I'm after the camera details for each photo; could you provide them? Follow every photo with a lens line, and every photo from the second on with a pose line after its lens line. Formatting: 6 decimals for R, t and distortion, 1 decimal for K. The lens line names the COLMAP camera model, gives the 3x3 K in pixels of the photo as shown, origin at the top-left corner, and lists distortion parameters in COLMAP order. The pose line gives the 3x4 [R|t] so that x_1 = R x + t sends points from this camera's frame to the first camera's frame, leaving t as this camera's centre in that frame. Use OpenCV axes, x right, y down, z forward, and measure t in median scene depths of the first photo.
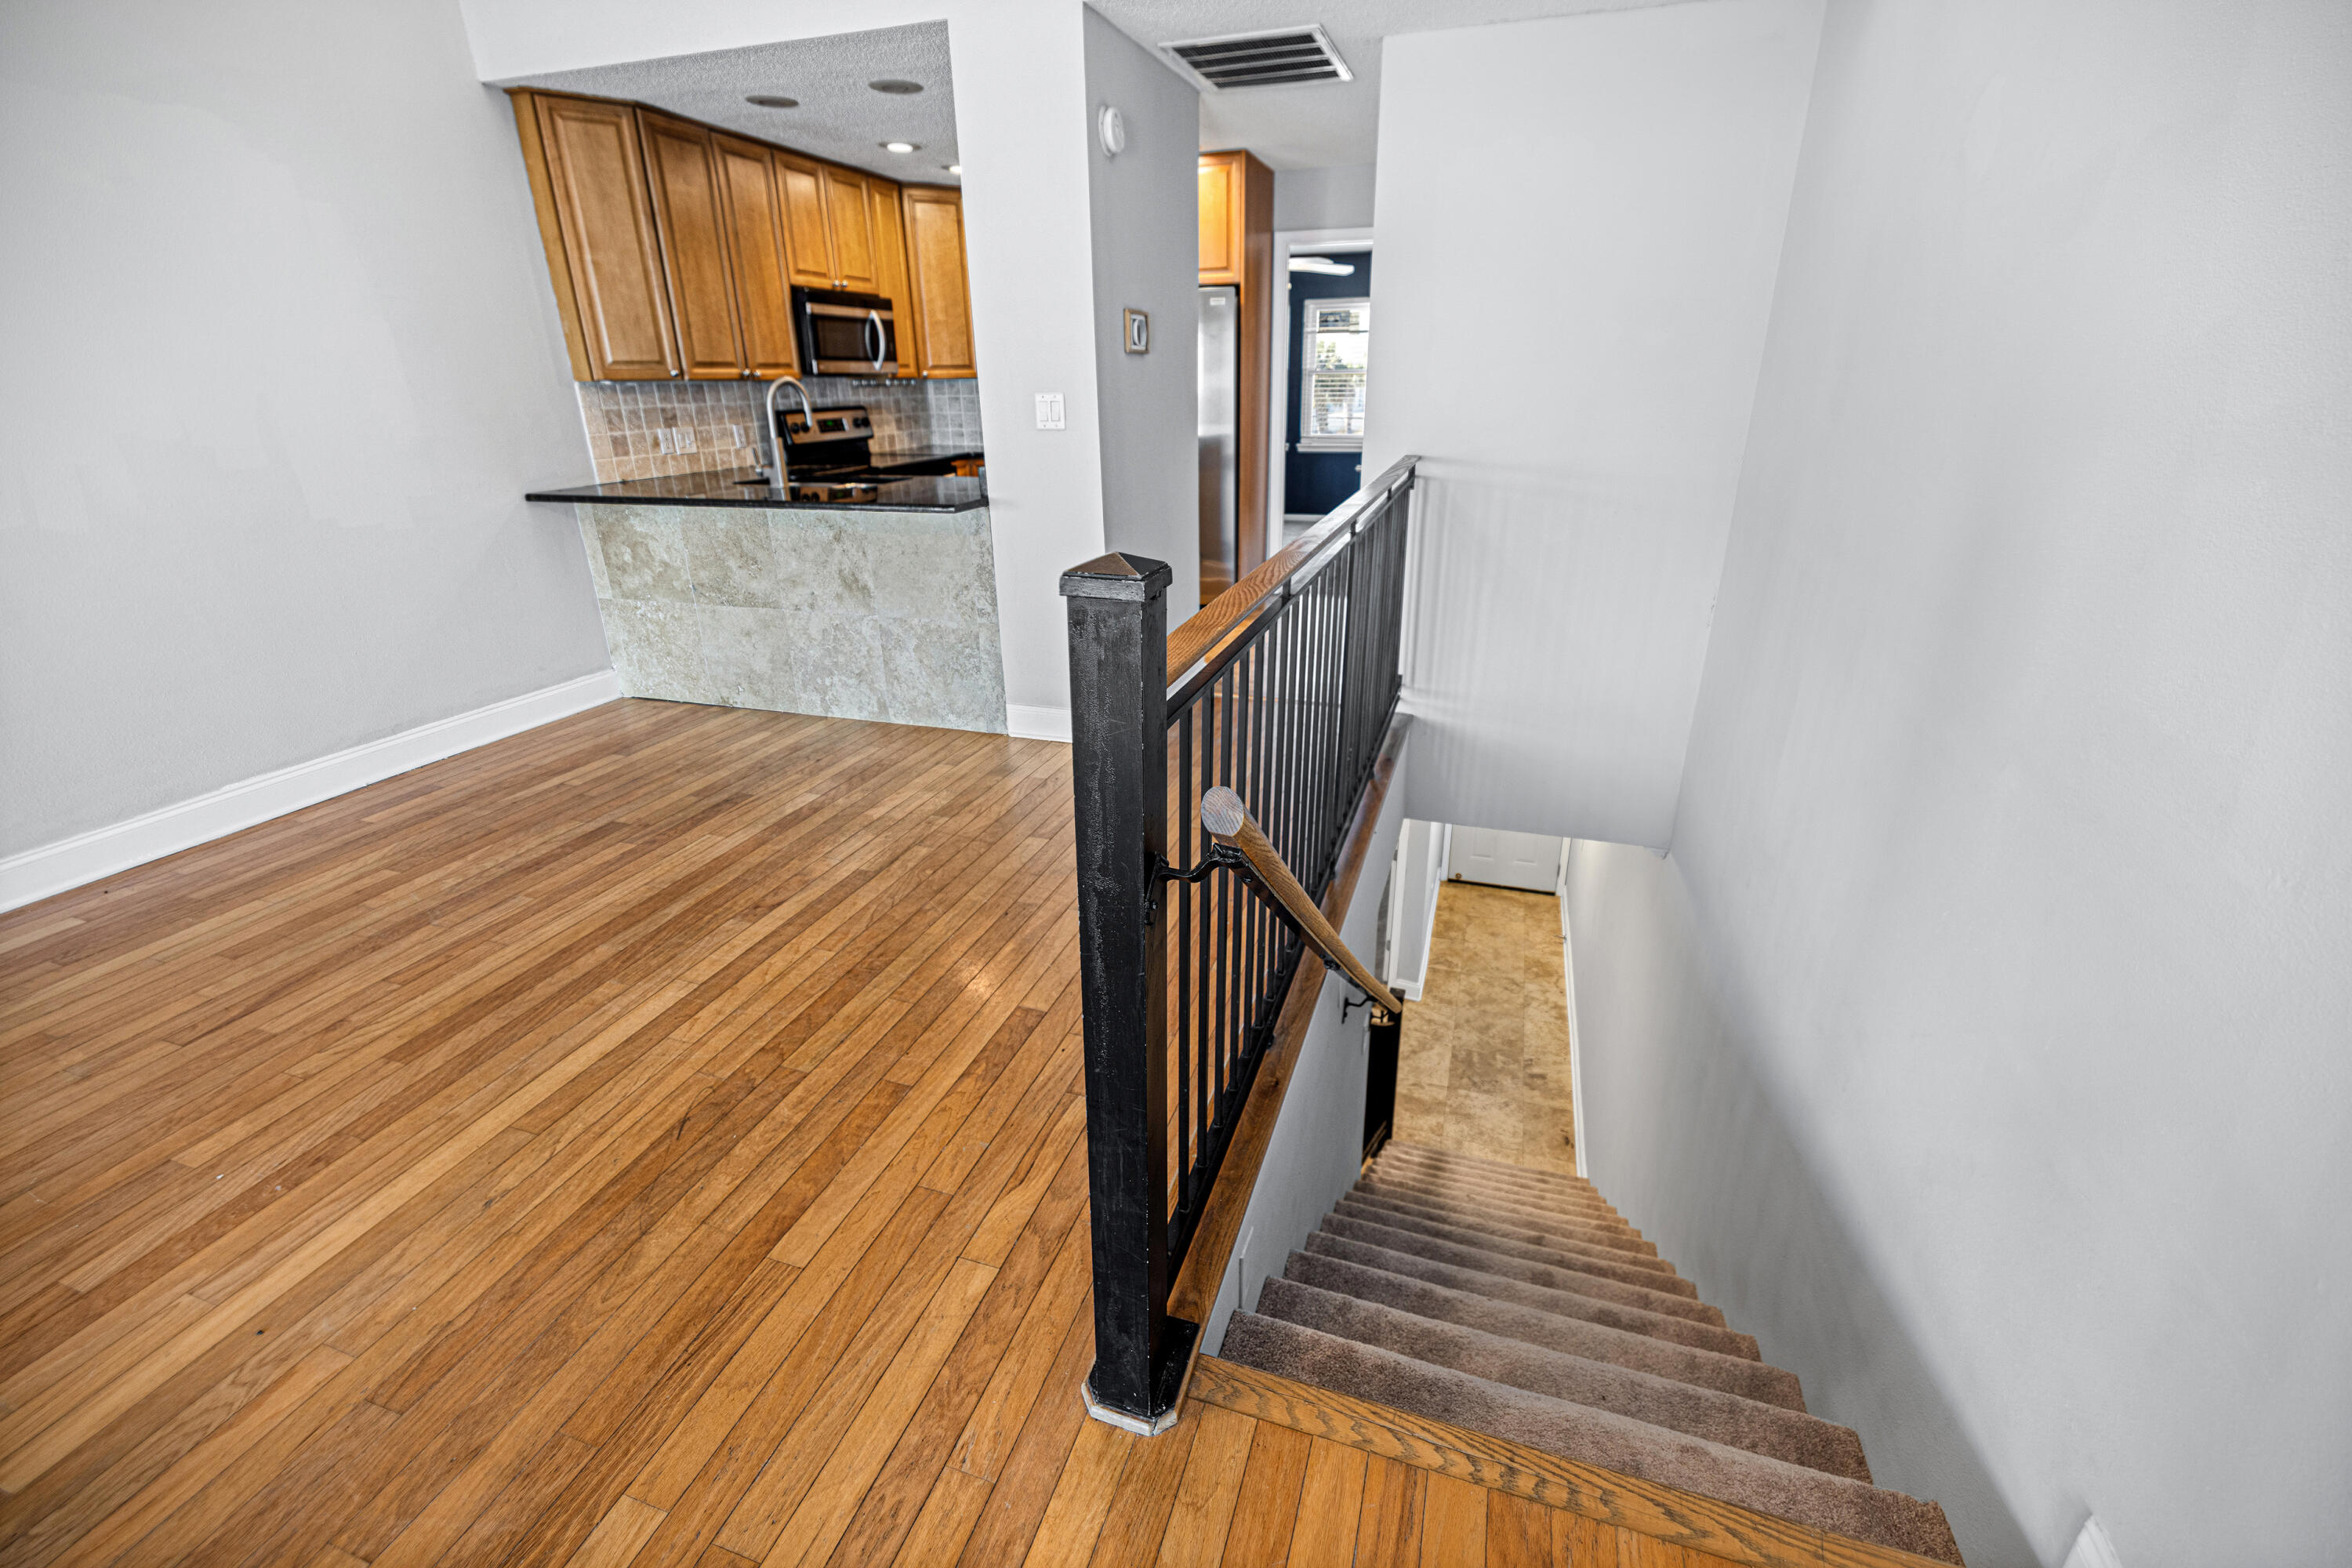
lens RADIAL K [[971.1, 0, 1176.0], [0, 971.1, 784.0], [0, 0, 1]] dist [-0.008416, -0.000060]
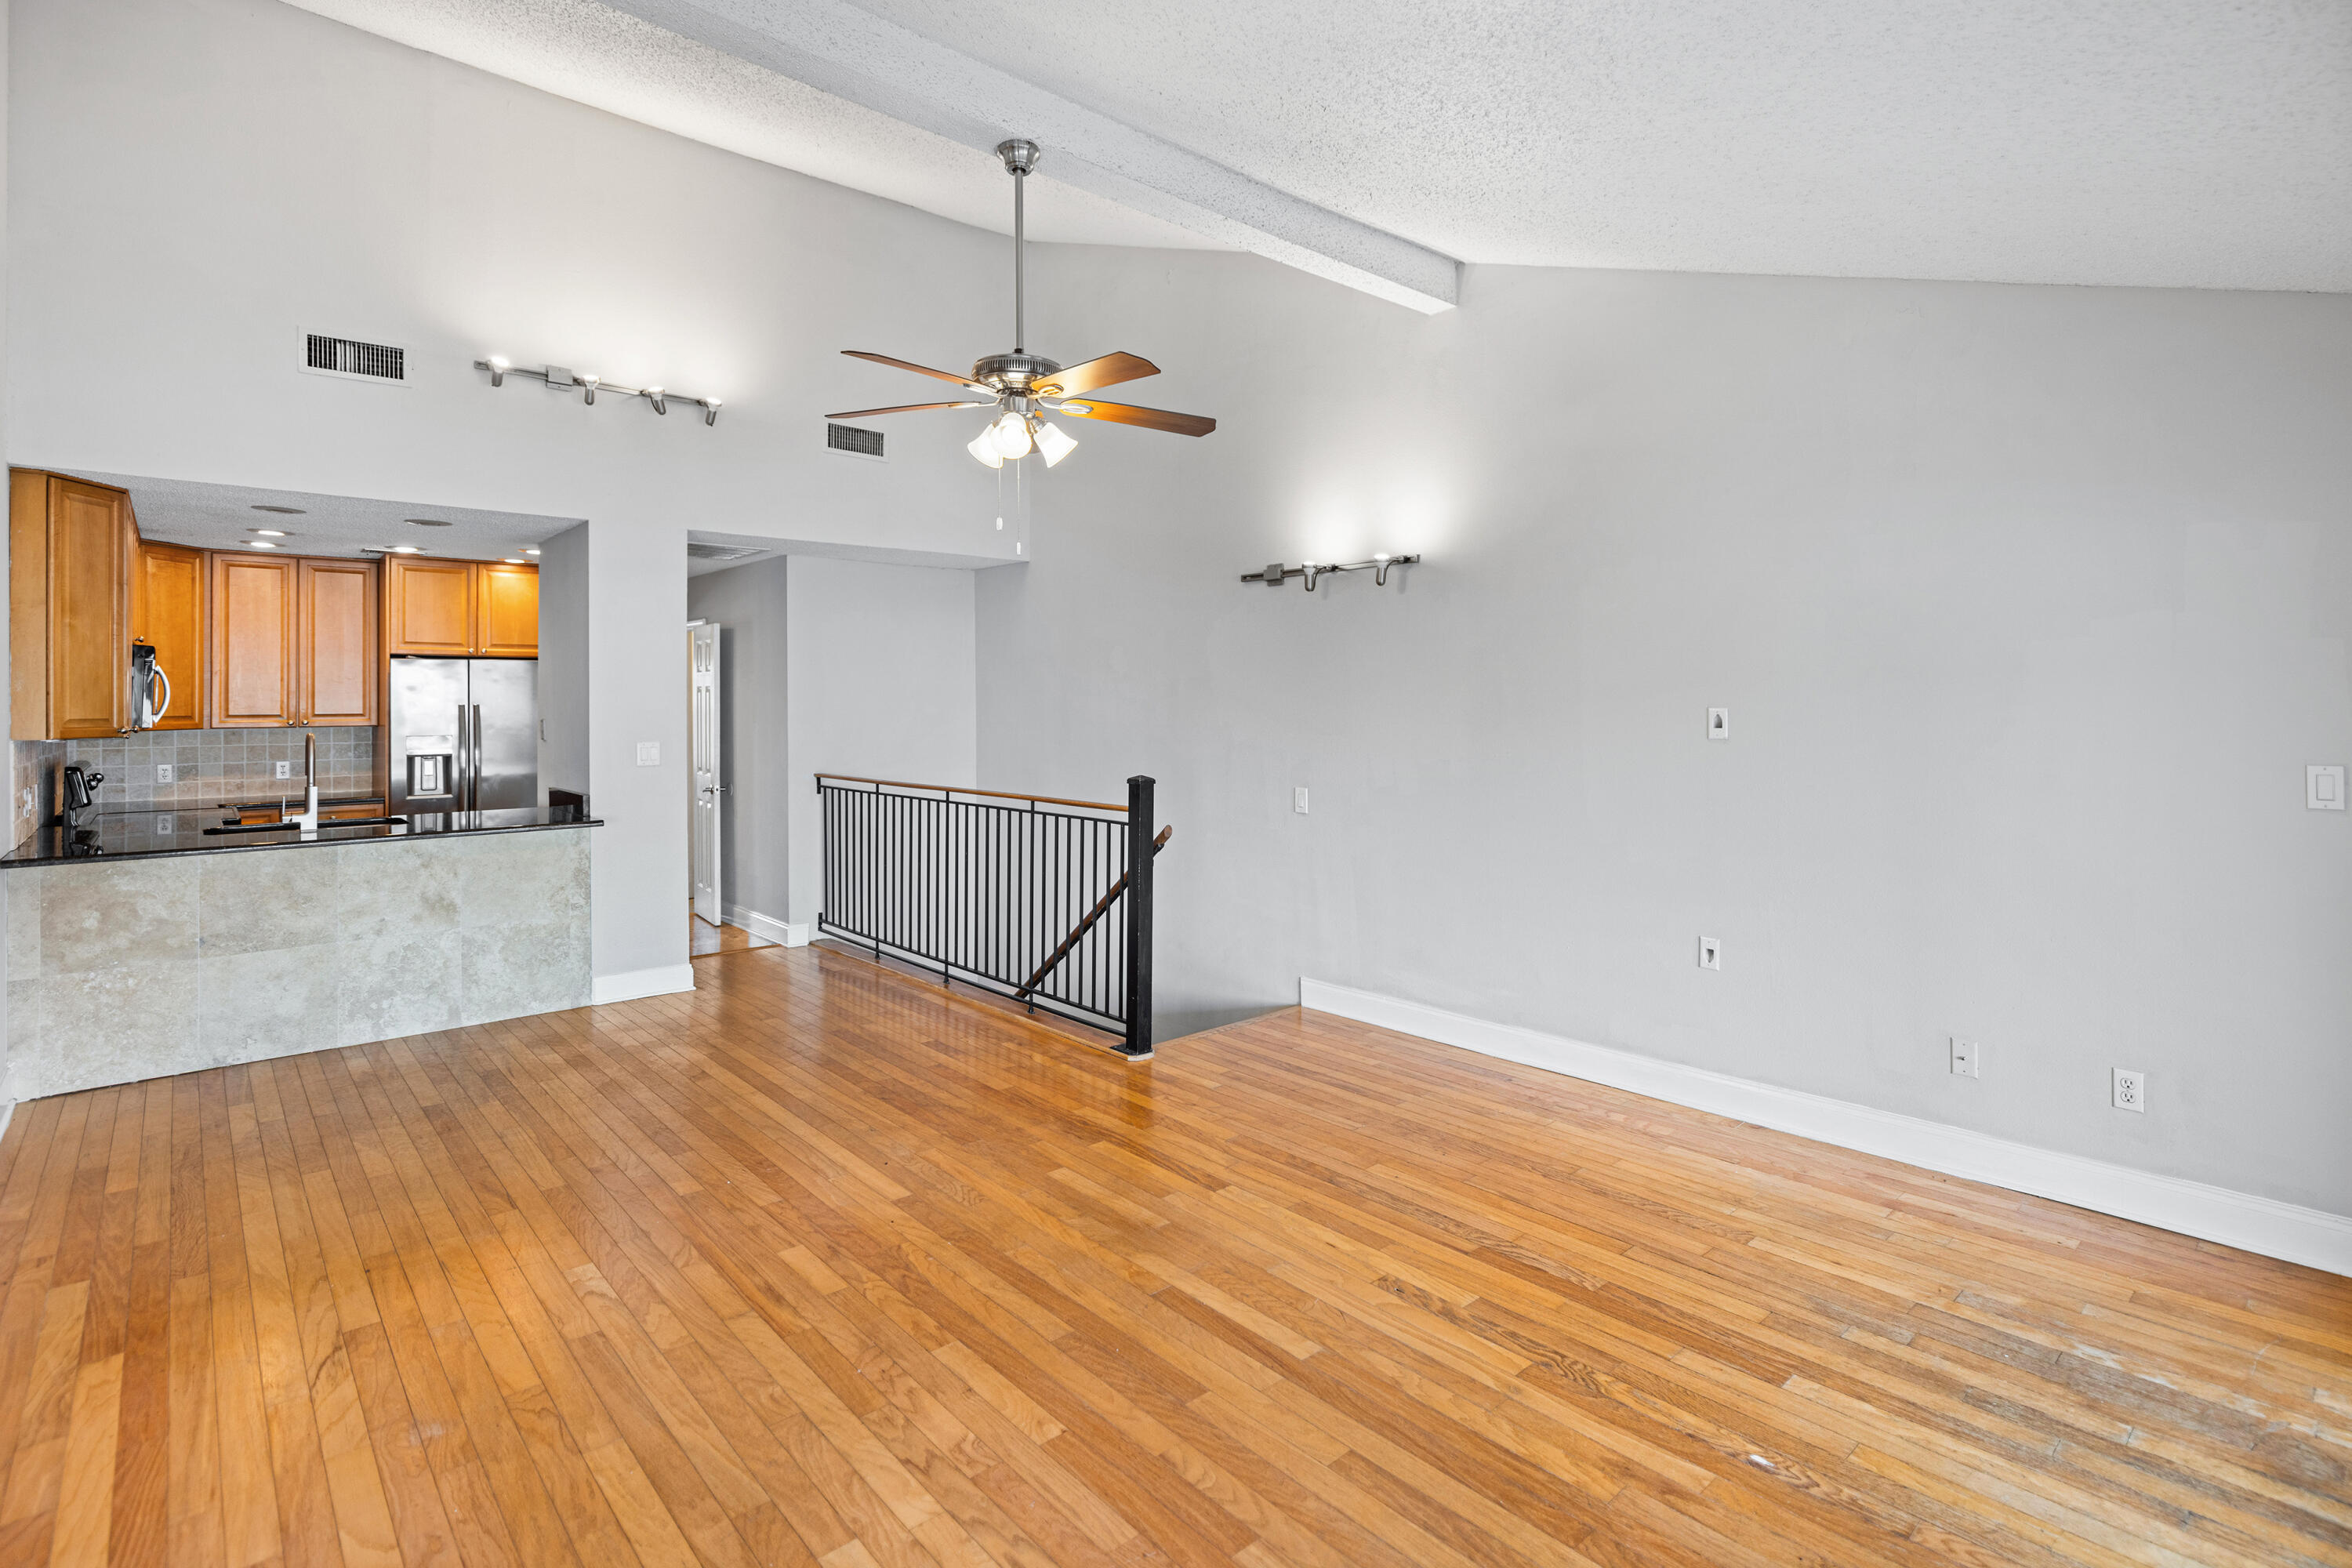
lens RADIAL K [[1142.5, 0, 1176.0], [0, 1142.5, 784.0], [0, 0, 1]] dist [0.000728, 0.000110]
pose [[0.508940, -0.052143, 0.859221, -1.028788], [0.329895, 0.933767, -0.138739, 0.131888], [-0.795078, 0.354063, 0.492433, -0.386847]]
